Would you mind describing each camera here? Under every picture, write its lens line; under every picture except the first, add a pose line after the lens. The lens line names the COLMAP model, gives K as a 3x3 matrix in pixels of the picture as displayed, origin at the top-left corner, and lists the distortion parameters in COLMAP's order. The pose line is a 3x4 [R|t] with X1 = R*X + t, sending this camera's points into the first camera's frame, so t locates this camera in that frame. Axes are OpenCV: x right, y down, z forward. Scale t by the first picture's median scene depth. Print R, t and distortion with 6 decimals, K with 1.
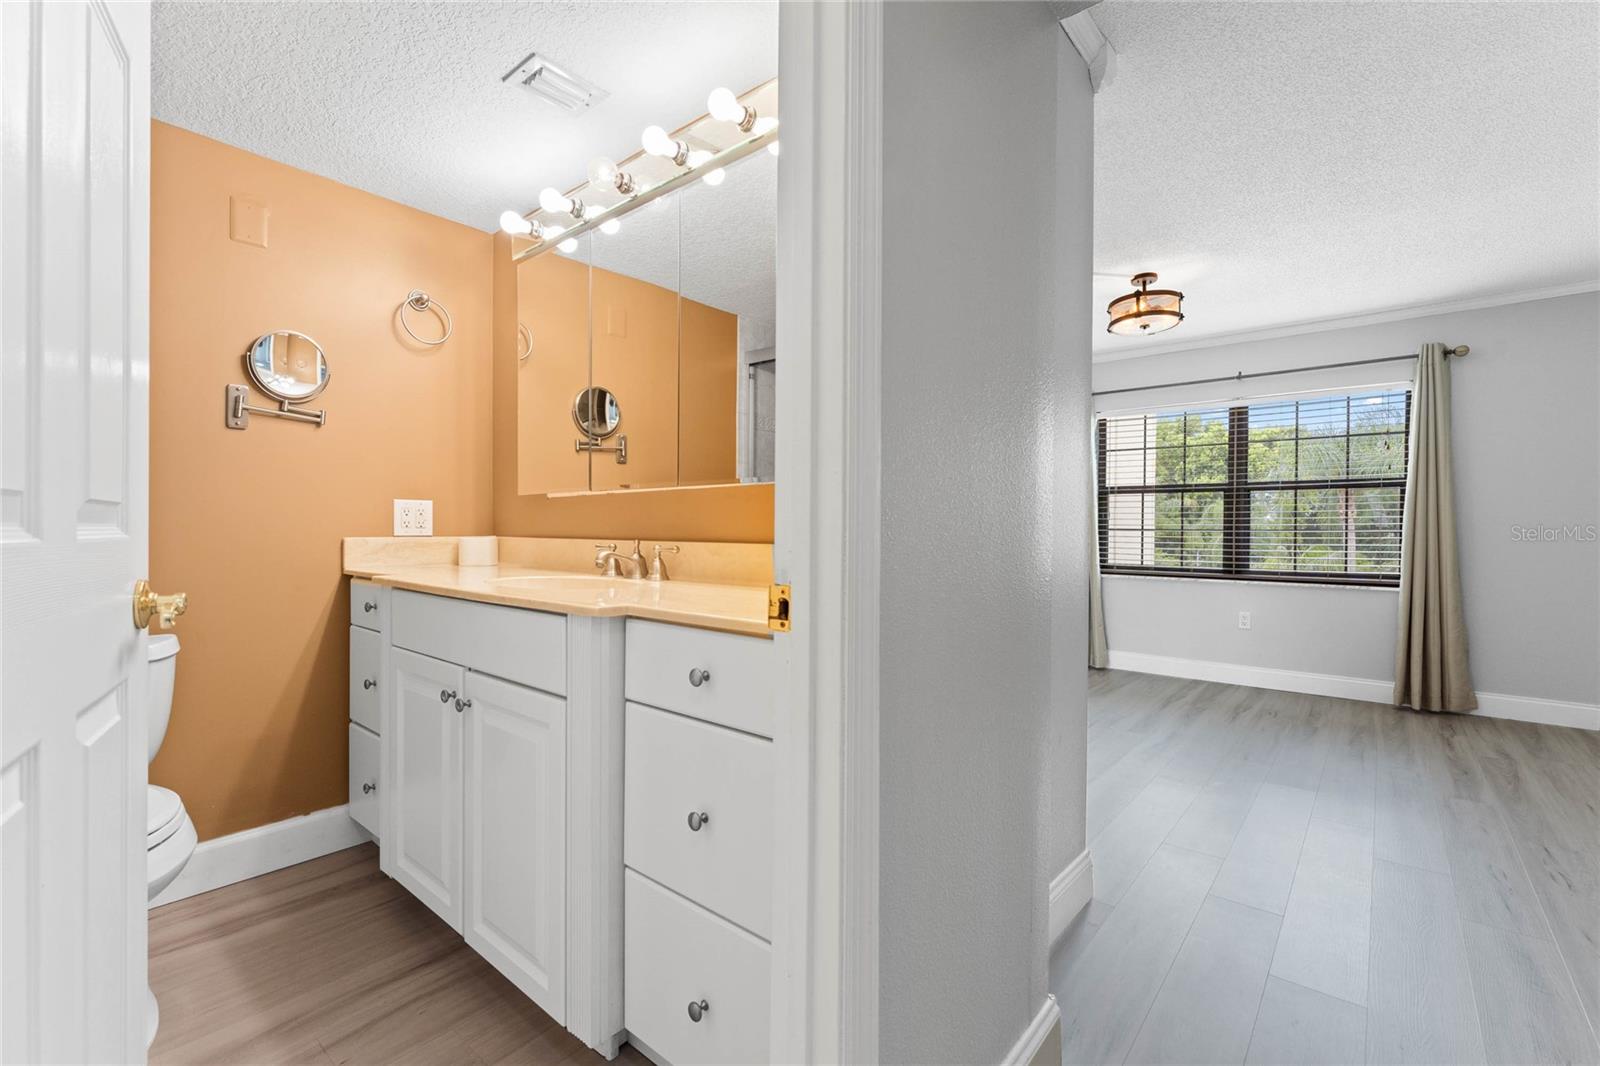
lens RADIAL K [[702.3, 0, 800.0], [0, 702.3, 533.0], [0, 0, 1]] dist [-0.002945, -0.000095]
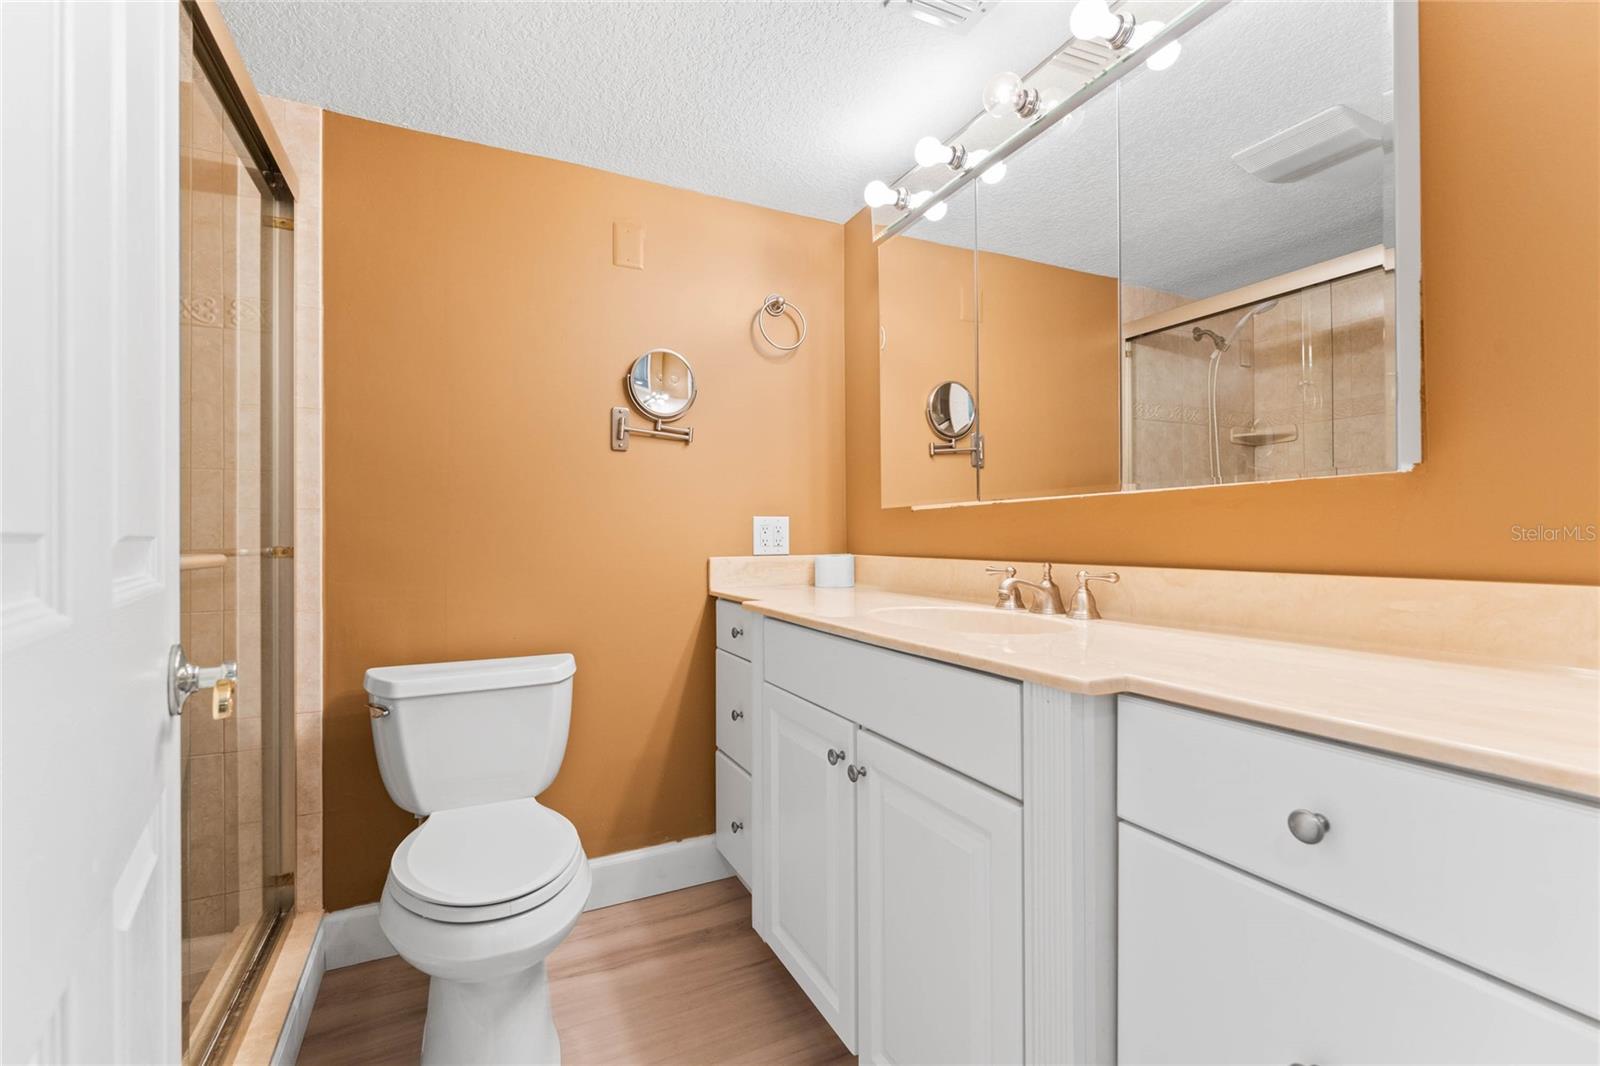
lens RADIAL K [[702.3, 0, 800.0], [0, 702.3, 533.0], [0, 0, 1]] dist [-0.002945, -0.000095]
pose [[0.915925, -0.013159, -0.401135, -0.156025], [0.008478, 0.999874, -0.013442, -0.013660], [0.401261, 0.008911, 0.915920, 0.172540]]
